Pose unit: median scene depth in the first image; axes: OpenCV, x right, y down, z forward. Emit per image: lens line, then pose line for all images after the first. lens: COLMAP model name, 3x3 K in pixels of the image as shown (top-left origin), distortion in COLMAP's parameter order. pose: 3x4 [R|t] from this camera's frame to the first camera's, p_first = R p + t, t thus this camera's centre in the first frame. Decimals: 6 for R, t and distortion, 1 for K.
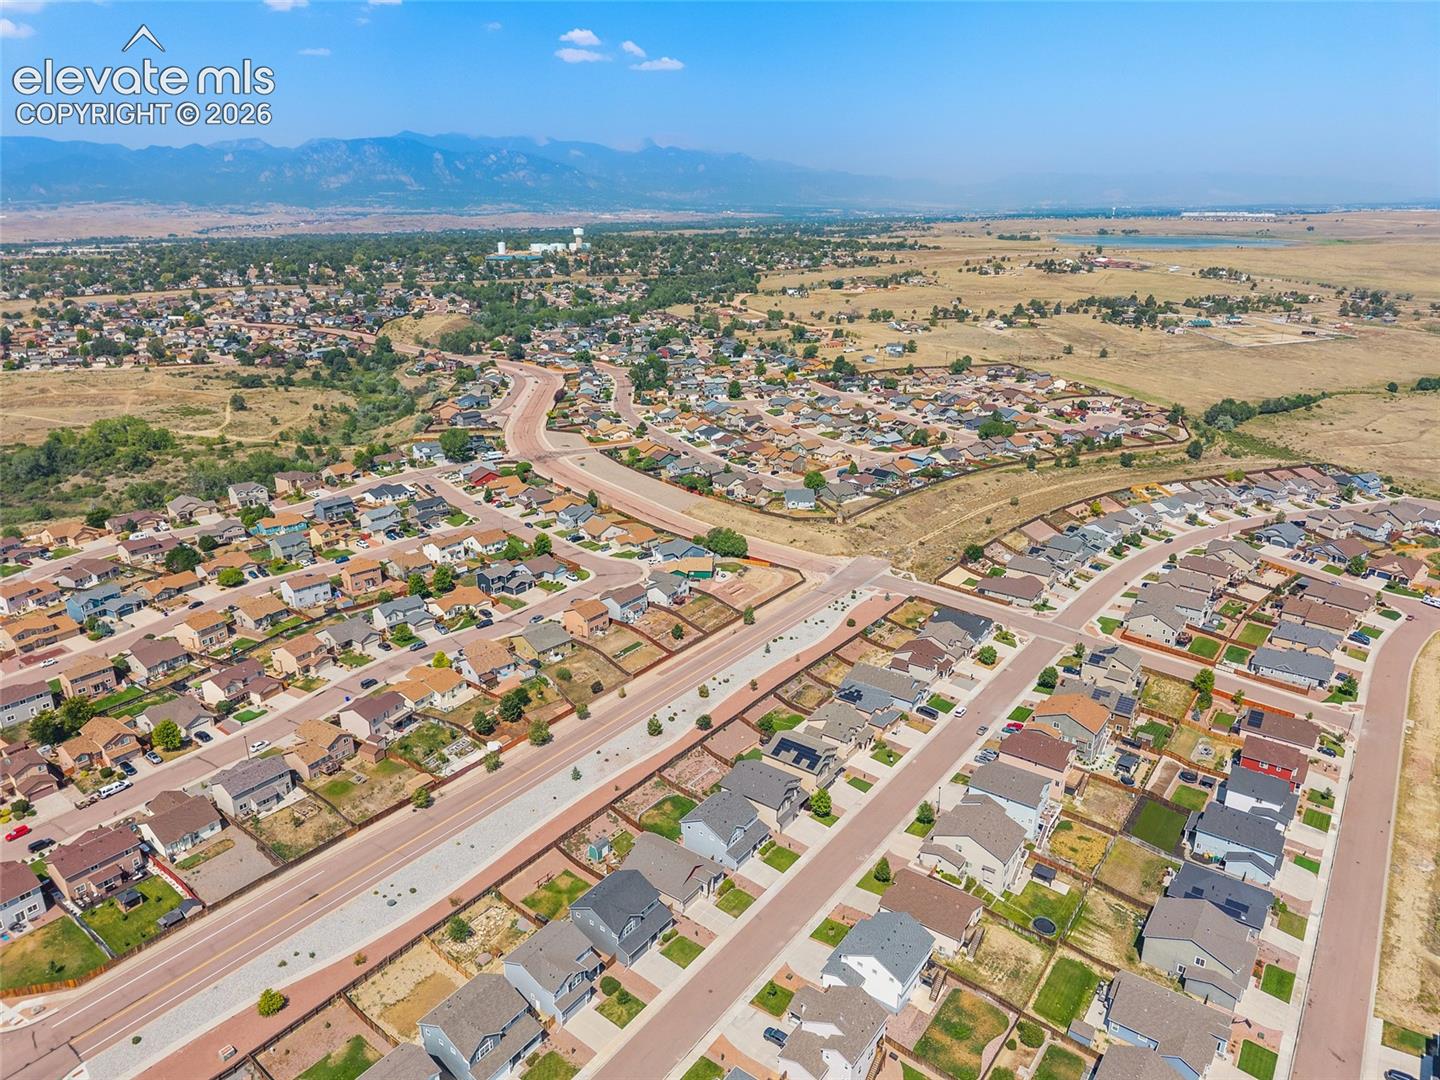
lens RADIAL K [[940.8, 0, 720.0], [0, 940.8, 540.0], [0, 0, 1]] dist [0.042565, -0.001177]
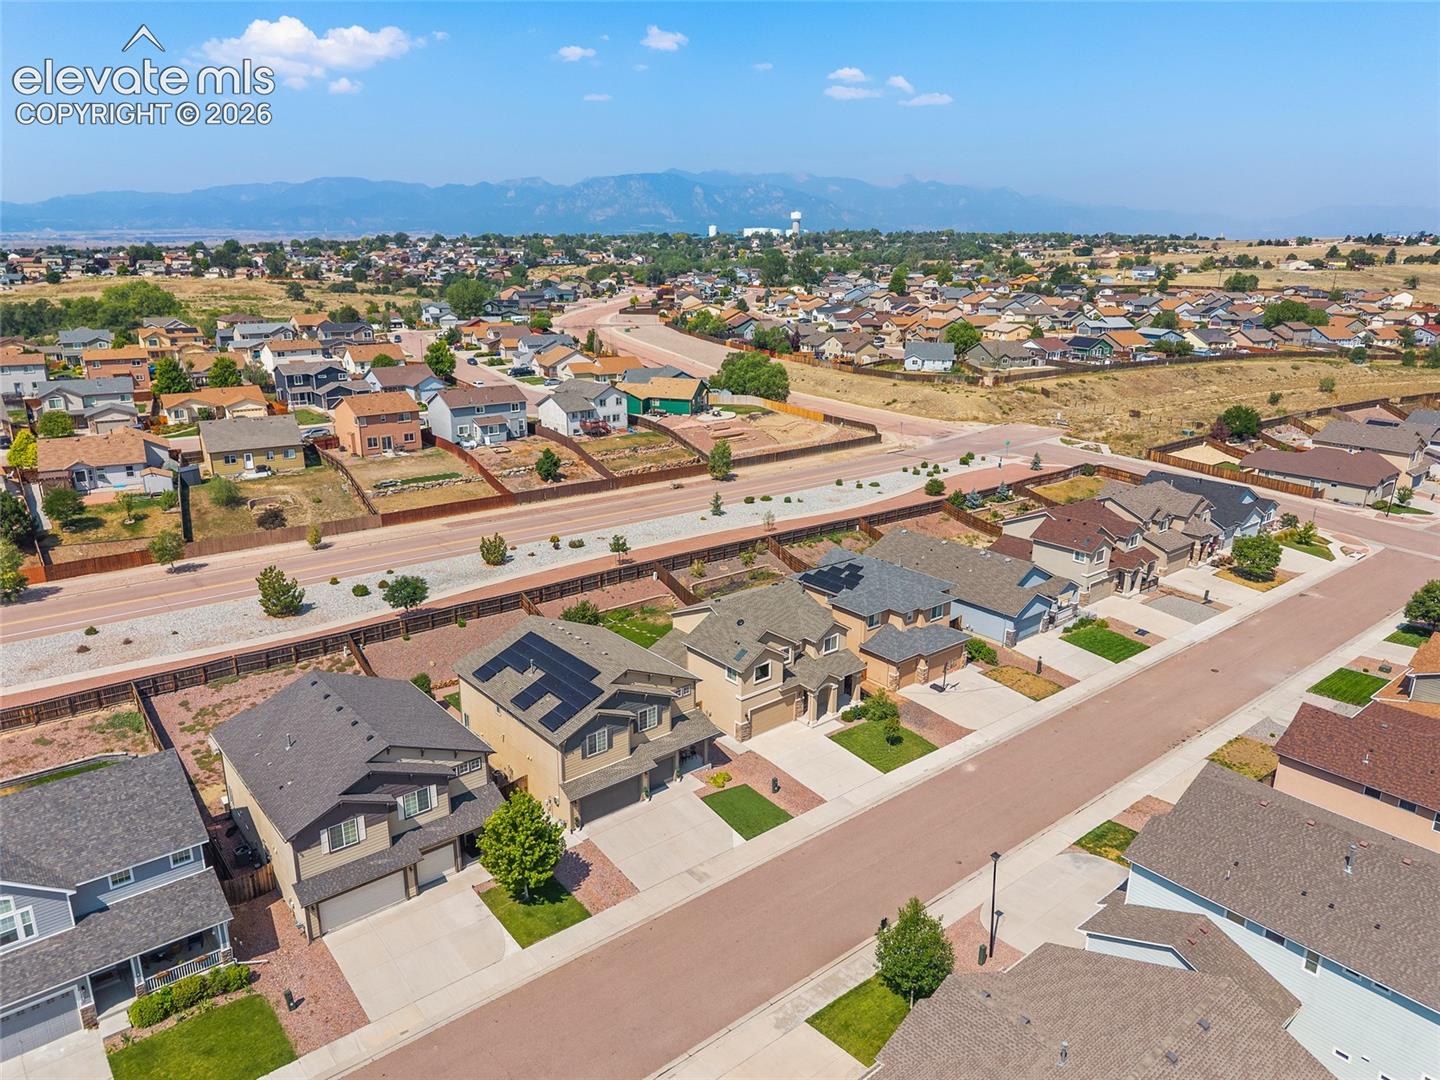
lens RADIAL K [[981.2, 0, 720.0], [0, 981.2, 540.0], [0, 0, 1]] dist [0.004262, -0.001287]
pose [[0.970143, 0.073883, -0.231008, 0.161158], [-0.082307, 0.996240, -0.027031, 0.145127], [0.228142, 0.045237, 0.972576, 0.551315]]
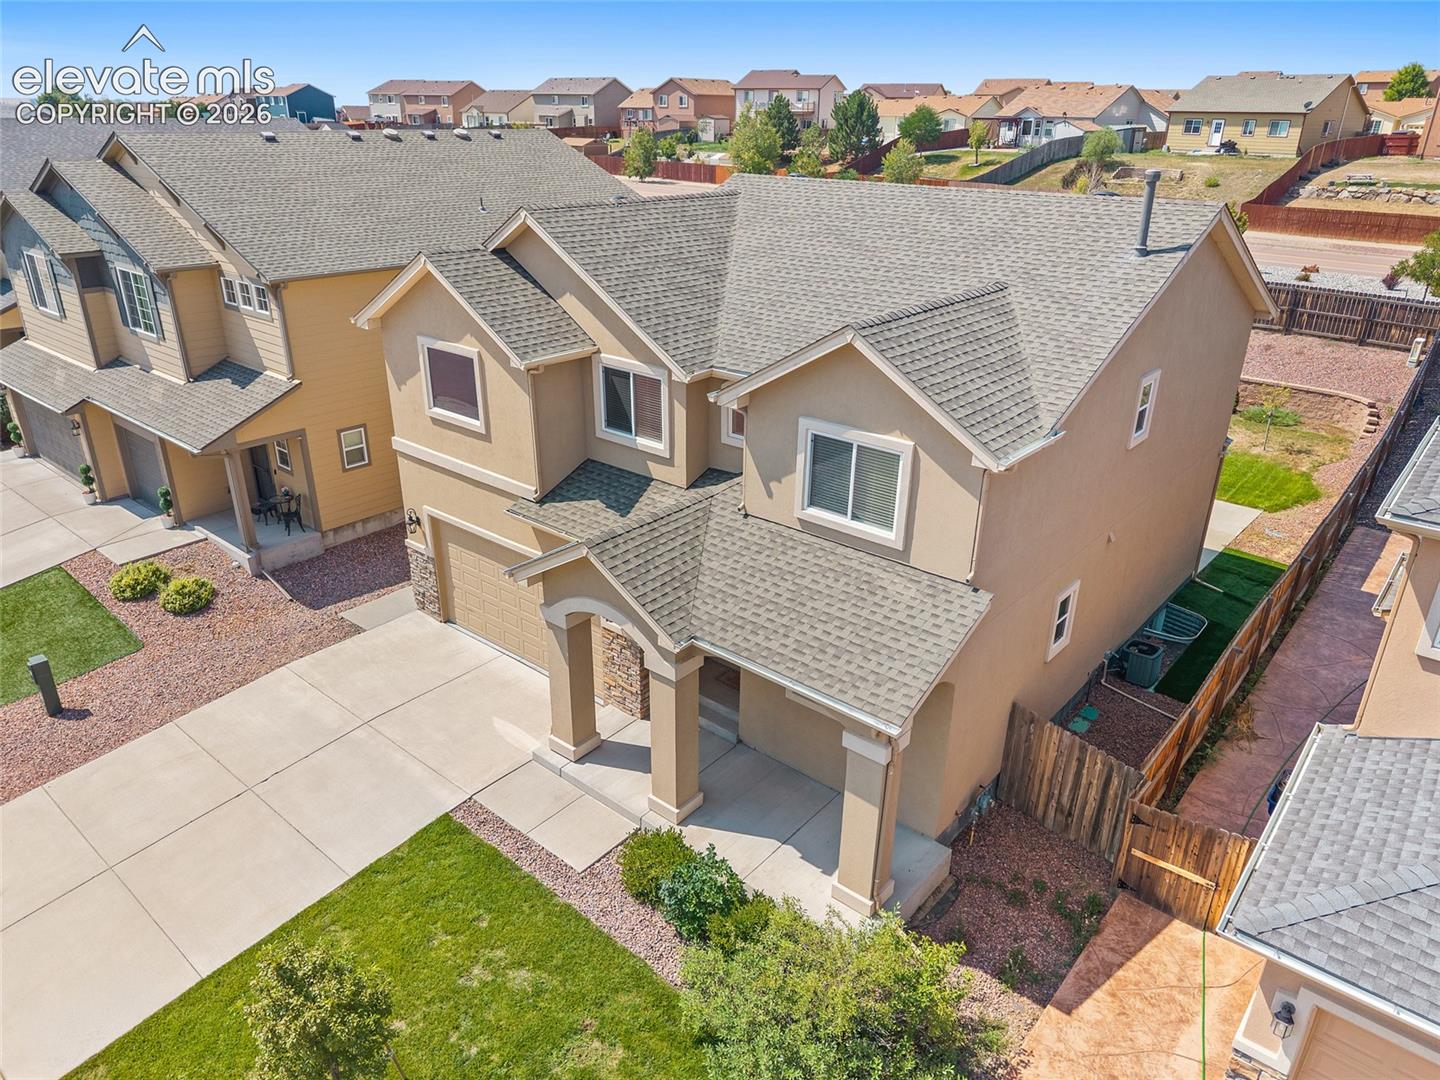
lens RADIAL K [[981.2, 0, 720.0], [0, 981.2, 540.0], [0, 0, 1]] dist [0.004262, -0.001287]
pose [[-0.074428, 0.398620, -0.914091, 0.172944], [-0.332632, 0.854214, 0.399593, 0.150797], [0.940115, 0.333797, 0.069016, 0.829425]]
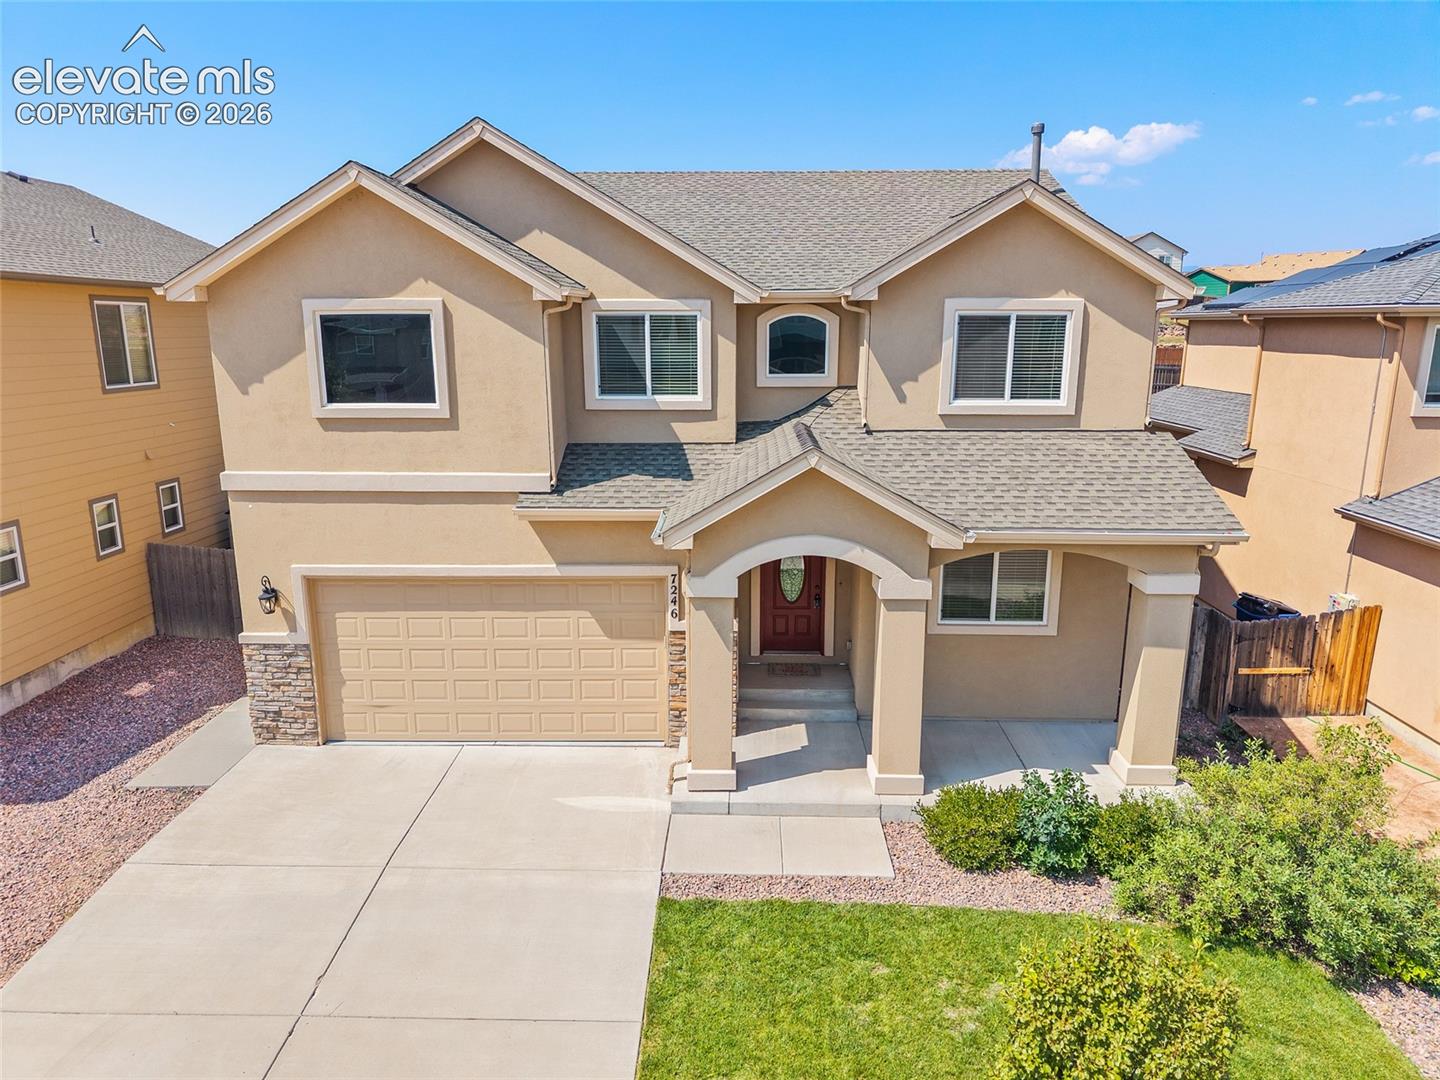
lens RADIAL K [[969.4, 0, 720.0], [0, 969.4, 540.0], [0, 0, 1]] dist [0.002665, -0.002493]
pose [[0.566827, 0.174960, -0.805044, 0.158750], [-0.263397, 0.964386, 0.024133, 0.175547], [0.780595, 0.198367, 0.592724, 0.802278]]
